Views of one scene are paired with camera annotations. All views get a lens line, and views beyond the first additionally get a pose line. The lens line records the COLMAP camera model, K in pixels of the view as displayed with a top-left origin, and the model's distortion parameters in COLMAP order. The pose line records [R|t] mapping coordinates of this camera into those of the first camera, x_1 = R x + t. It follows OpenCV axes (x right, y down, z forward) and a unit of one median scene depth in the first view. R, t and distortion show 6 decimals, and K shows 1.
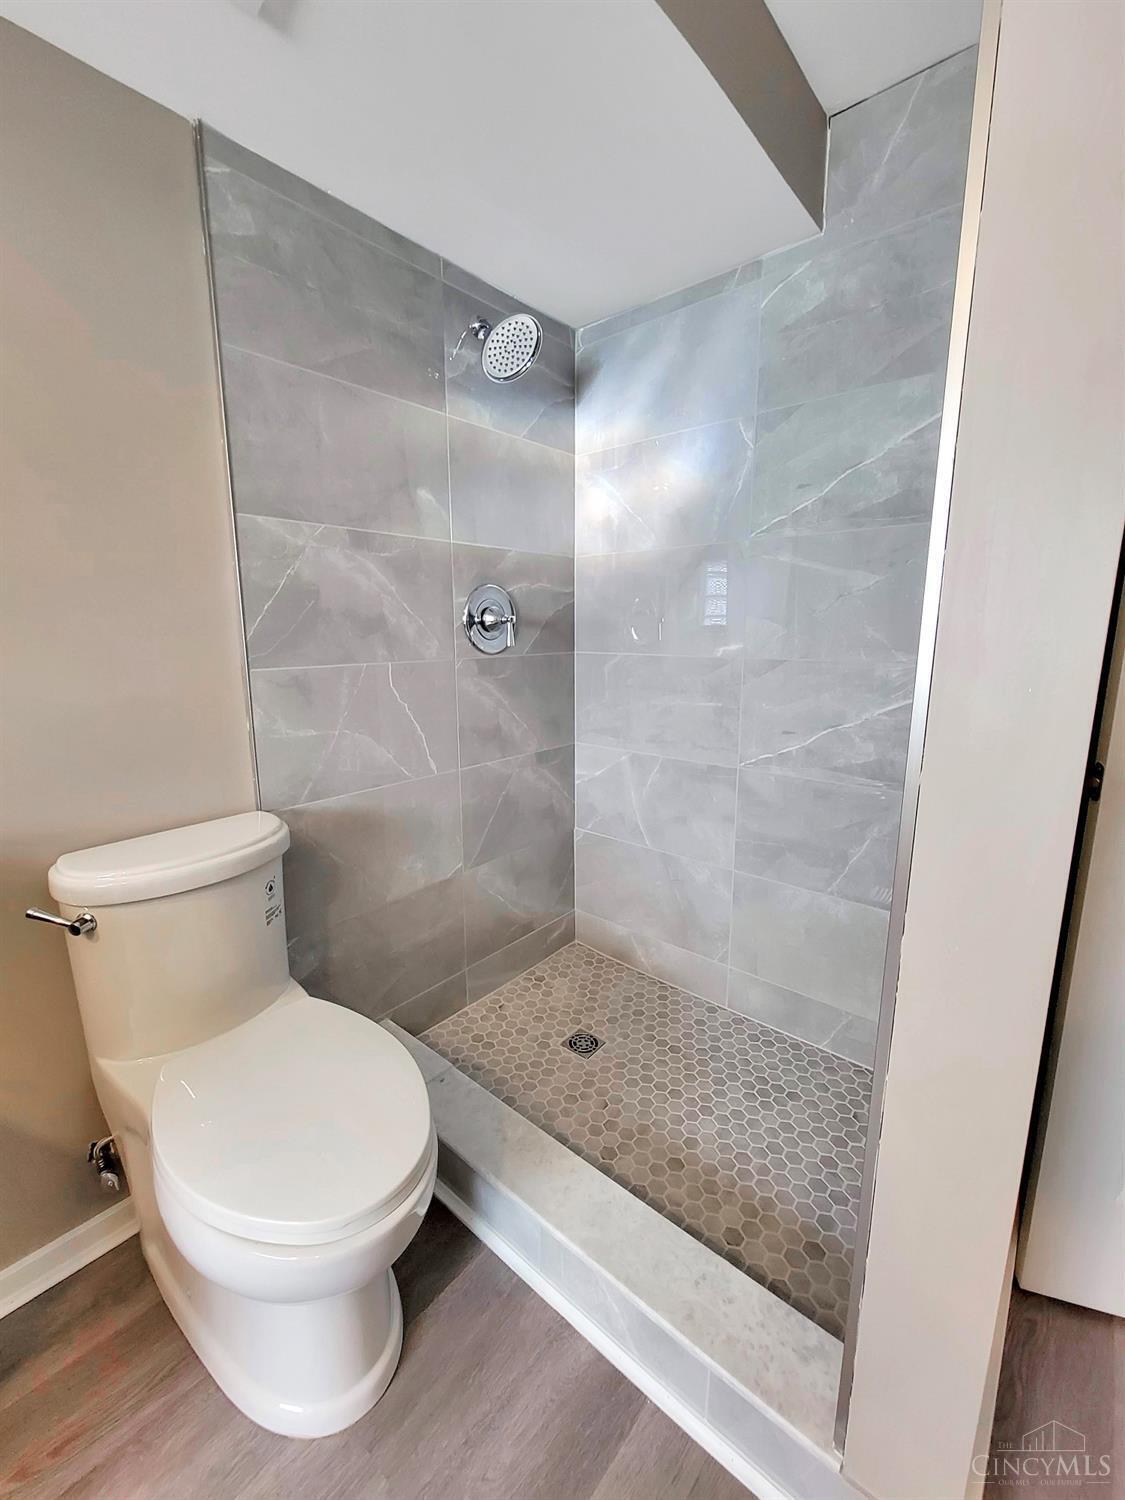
lens RADIAL K [[615.2, 0, 560.1], [0, 615.2, 741.4], [0, 0, 1]] dist [-0.004499, -0.000611]
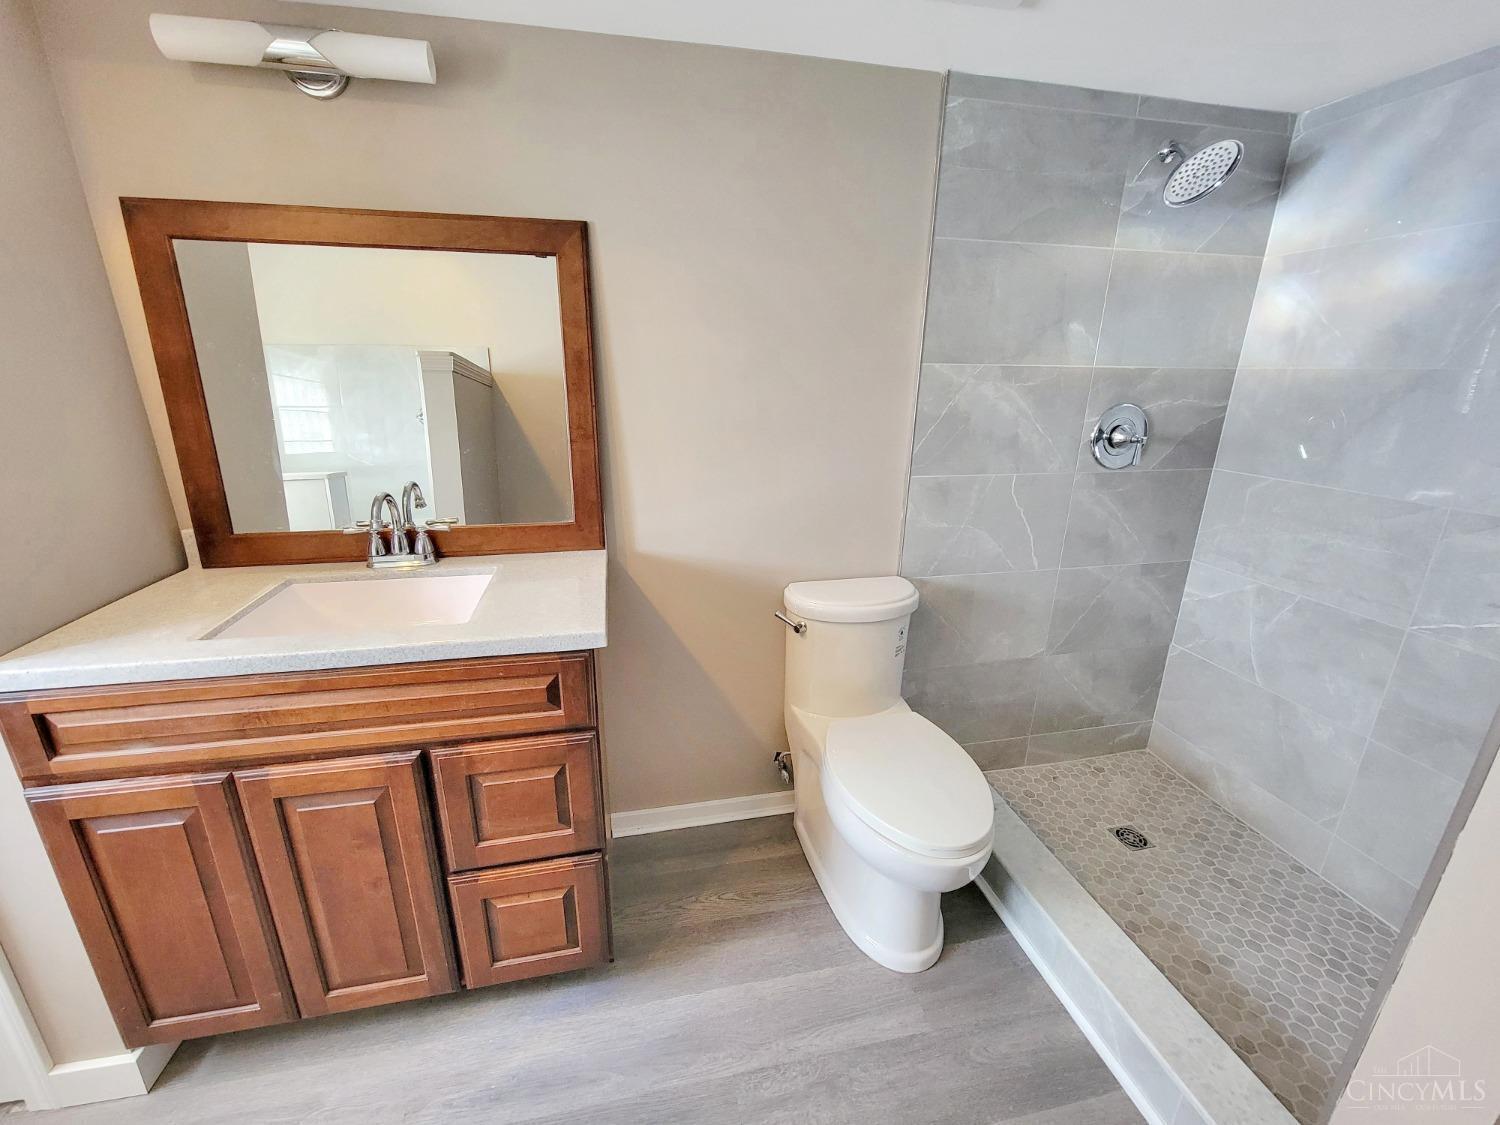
lens RADIAL K [[615.2, 0, 736.8], [0, 615.2, 562.2], [0, 0, 1]] dist [-0.004499, -0.000611]
pose [[0.794775, 0.192302, -0.575633, 0.016356], [-0.124386, 0.979952, 0.155633, -0.081445], [0.594021, -0.052092, 0.802761, -0.308424]]
